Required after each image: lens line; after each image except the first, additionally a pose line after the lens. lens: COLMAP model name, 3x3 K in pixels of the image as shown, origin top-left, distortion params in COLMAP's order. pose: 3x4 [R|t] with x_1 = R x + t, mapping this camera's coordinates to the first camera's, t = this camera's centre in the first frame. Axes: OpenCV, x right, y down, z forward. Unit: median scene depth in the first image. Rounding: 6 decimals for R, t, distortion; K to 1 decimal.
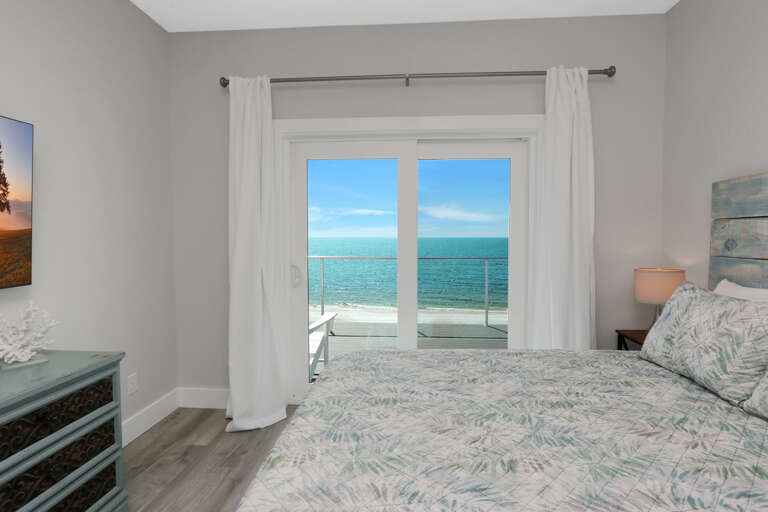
lens RADIAL K [[372.9, 0, 394.7], [0, 372.9, 257.6], [0, 0, 1]] dist [-0.001256, -0.000295]
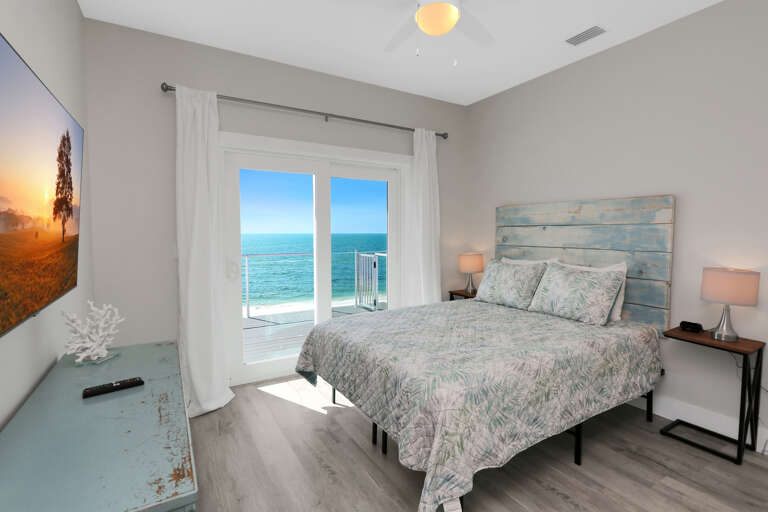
lens RADIAL K [[372.9, 0, 394.7], [0, 372.9, 257.6], [0, 0, 1]] dist [-0.001256, -0.000295]
pose [[0.814075, -0.040019, 0.579379, -0.674129], [0.032128, 0.999199, 0.023874, -0.002950], [-0.579870, -0.000821, 0.814709, -0.256476]]
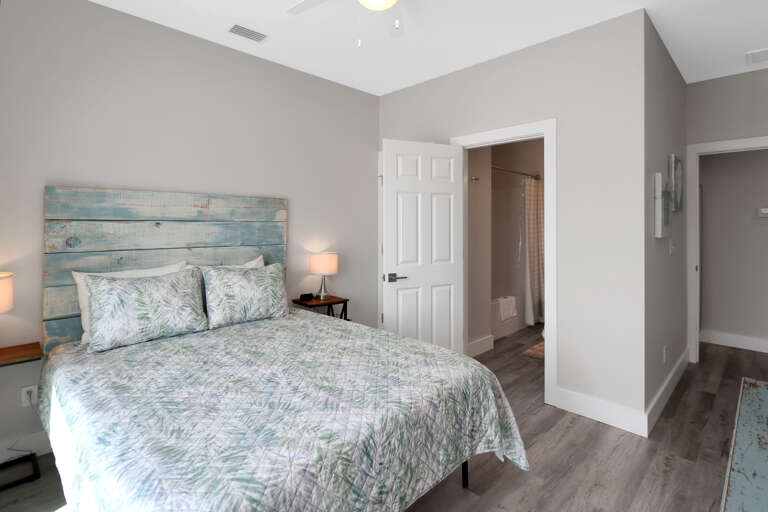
lens RADIAL K [[376.7, 0, 392.3], [0, 376.7, 225.5], [0, 0, 1]] dist [-0.000995, -0.000144]
pose [[-0.748843, -0.003114, 0.662740, -0.598764], [0.034813, 0.998424, 0.044028, -0.094891], [-0.661833, 0.056042, -0.747554, 1.113308]]
